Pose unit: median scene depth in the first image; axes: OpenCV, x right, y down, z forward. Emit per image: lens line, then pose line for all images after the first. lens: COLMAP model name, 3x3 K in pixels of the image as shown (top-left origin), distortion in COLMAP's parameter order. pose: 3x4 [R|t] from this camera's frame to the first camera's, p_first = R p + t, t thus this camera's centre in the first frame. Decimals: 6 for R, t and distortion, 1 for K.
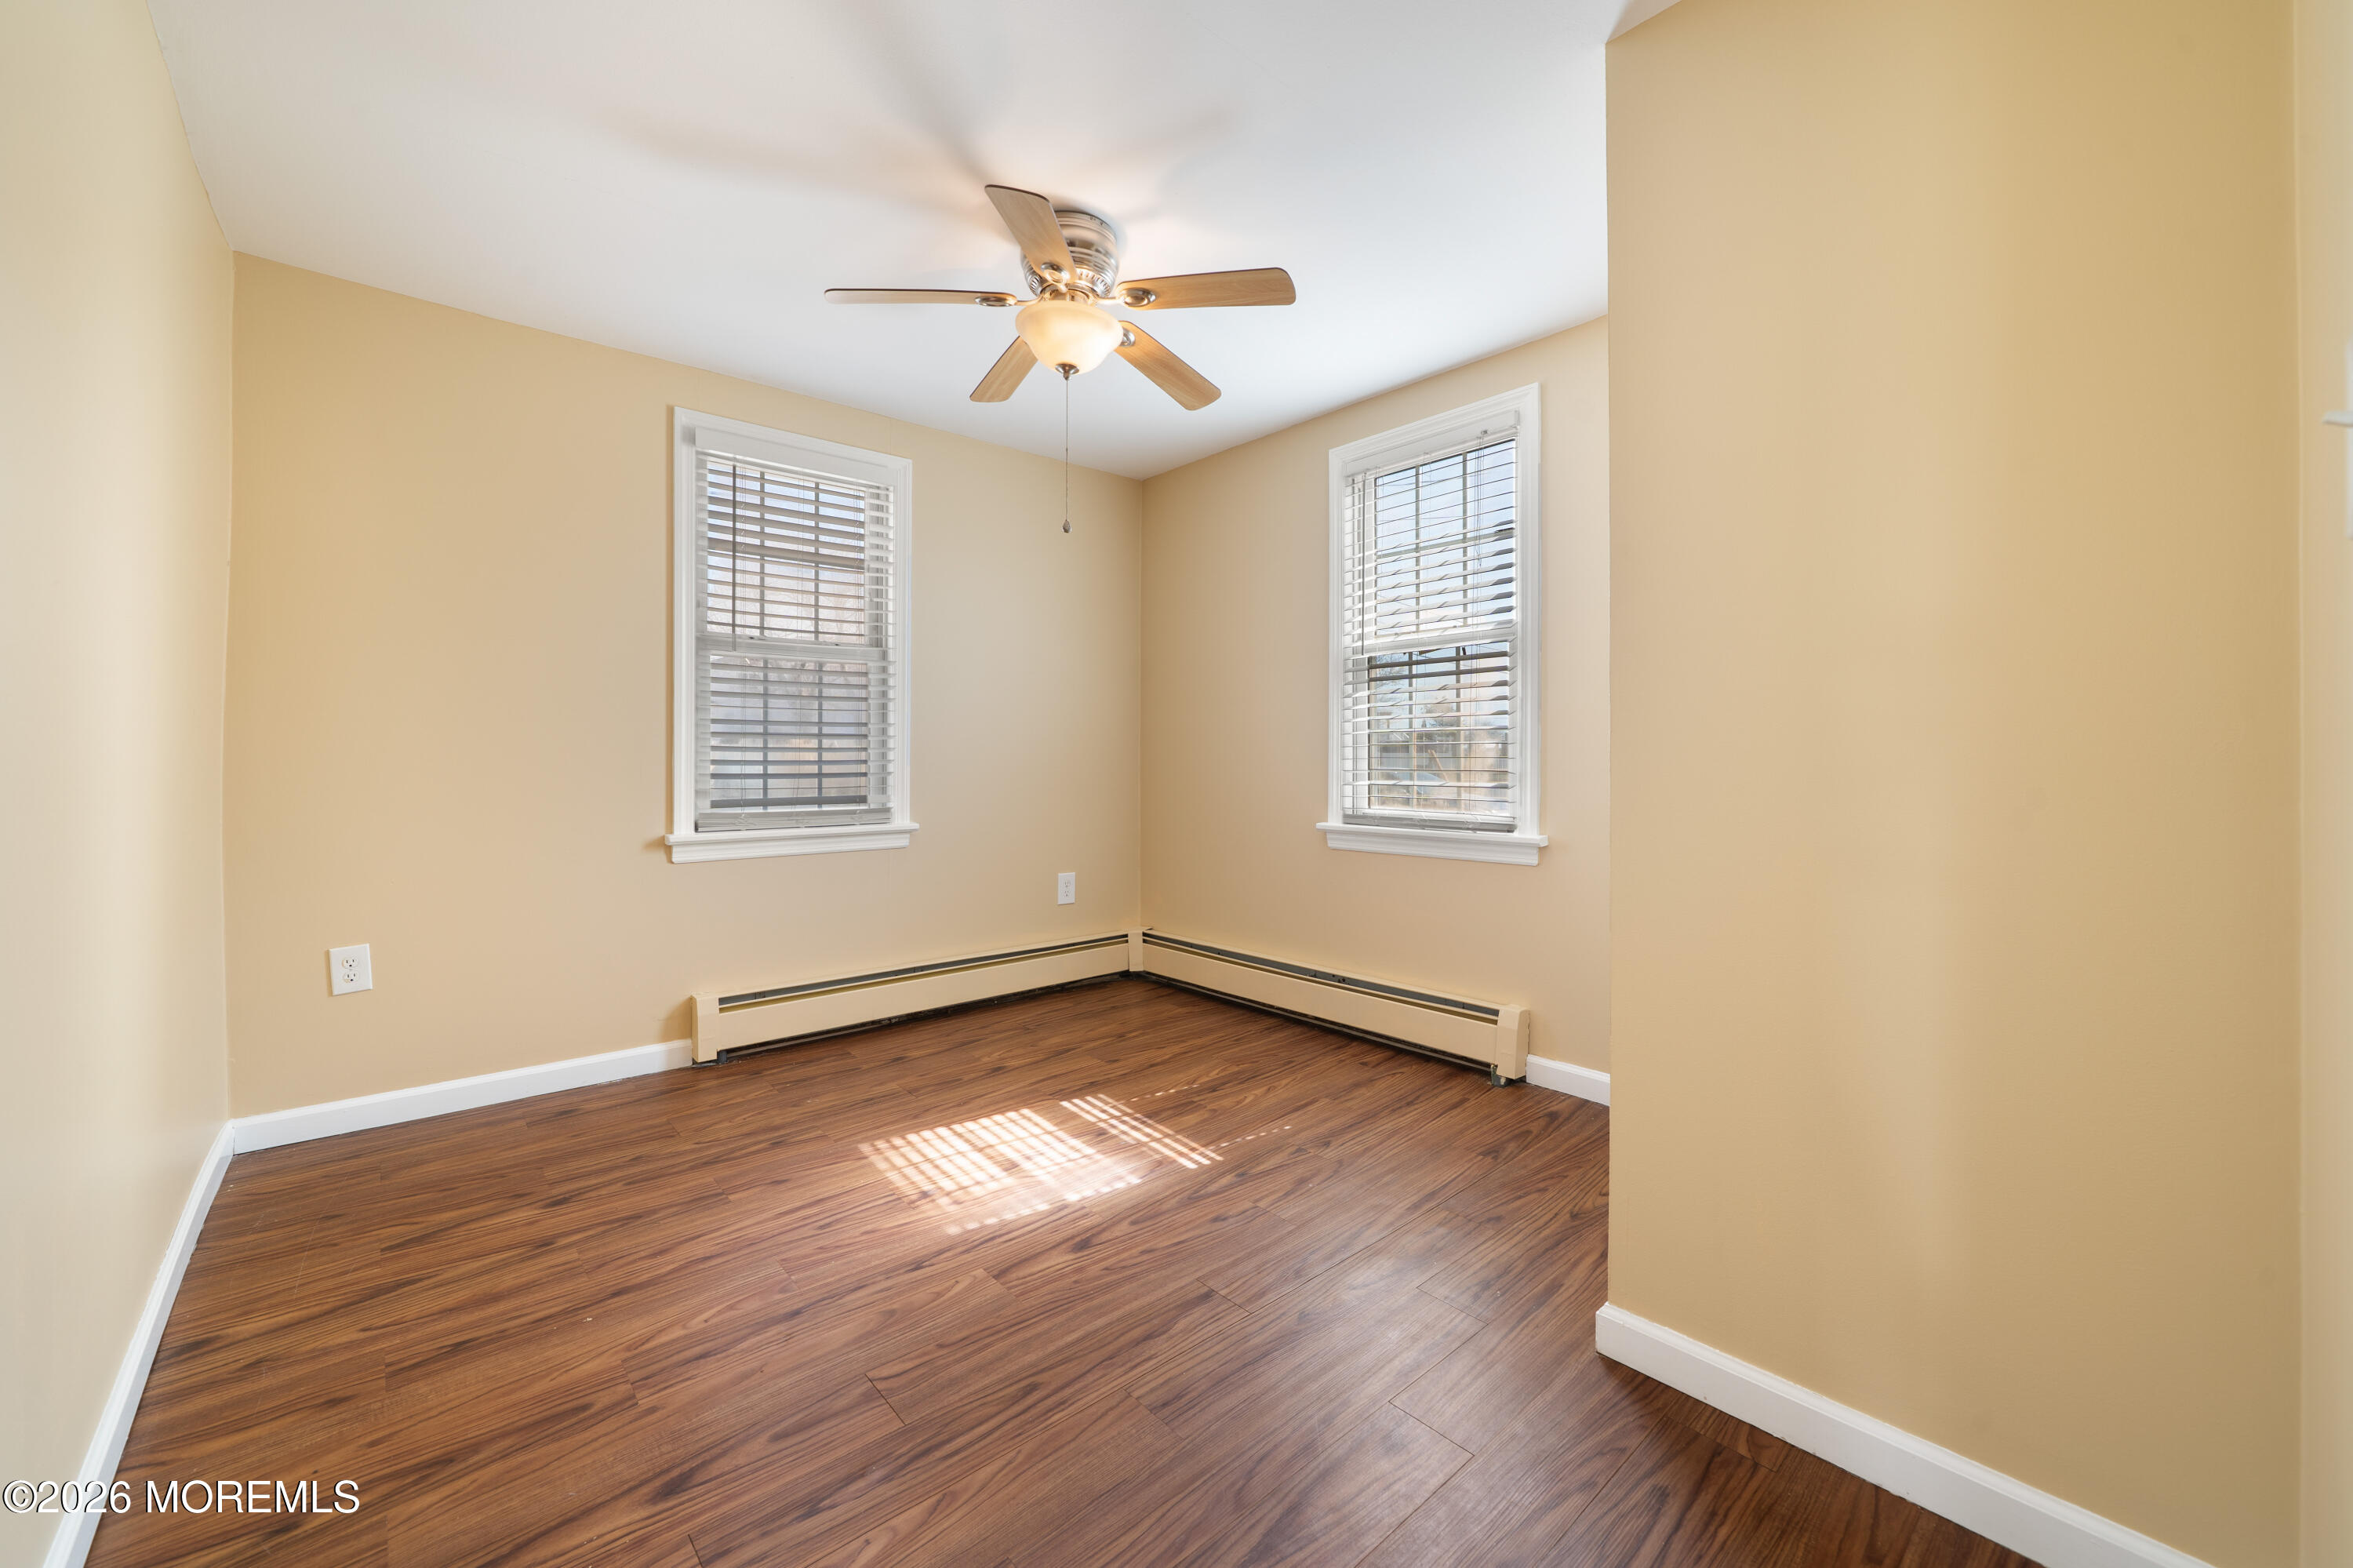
lens RADIAL K [[943.6, 0, 1171.6], [0, 943.6, 760.5], [0, 0, 1]] dist [0.001837, 0.000592]
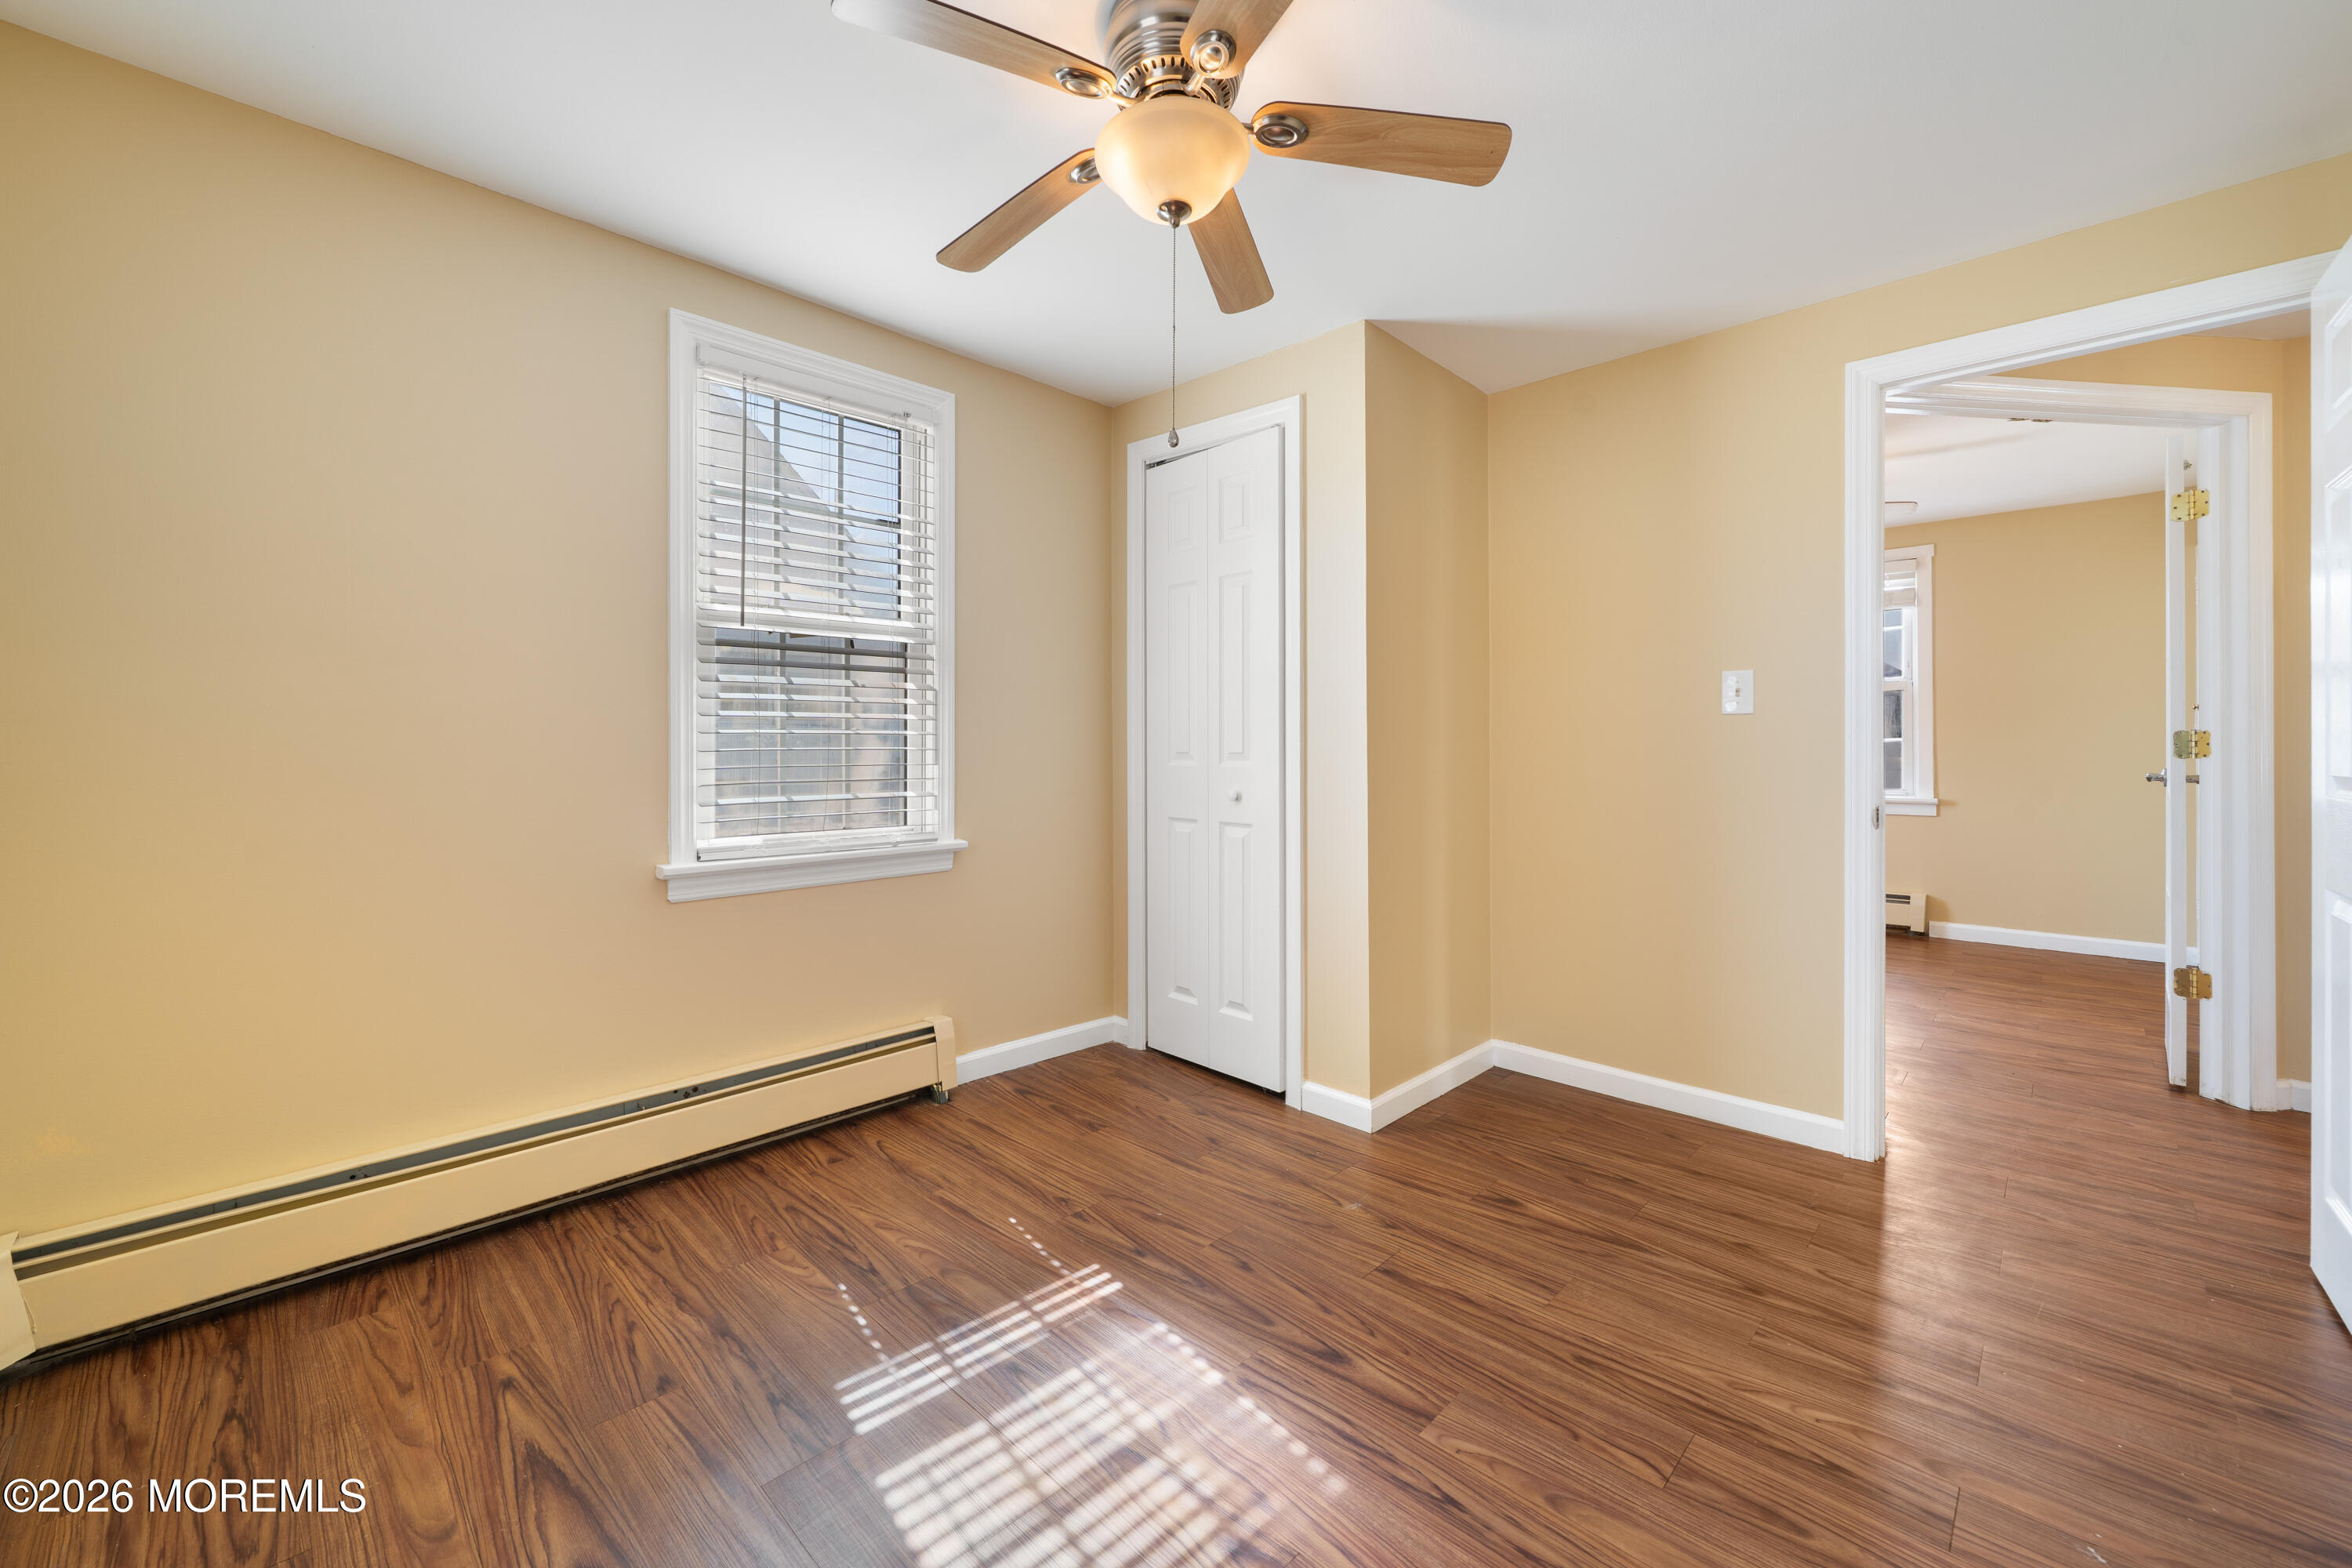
lens RADIAL K [[943.1, 0, 1171.1], [0, 943.1, 760.5], [0, 0, 1]] dist [0.001837, 0.000592]
pose [[-0.084637, -0.013067, 0.996326, -0.706457], [0.010682, 0.999845, 0.014021, -0.019846], [-0.996355, 0.011829, -0.084484, 0.937891]]
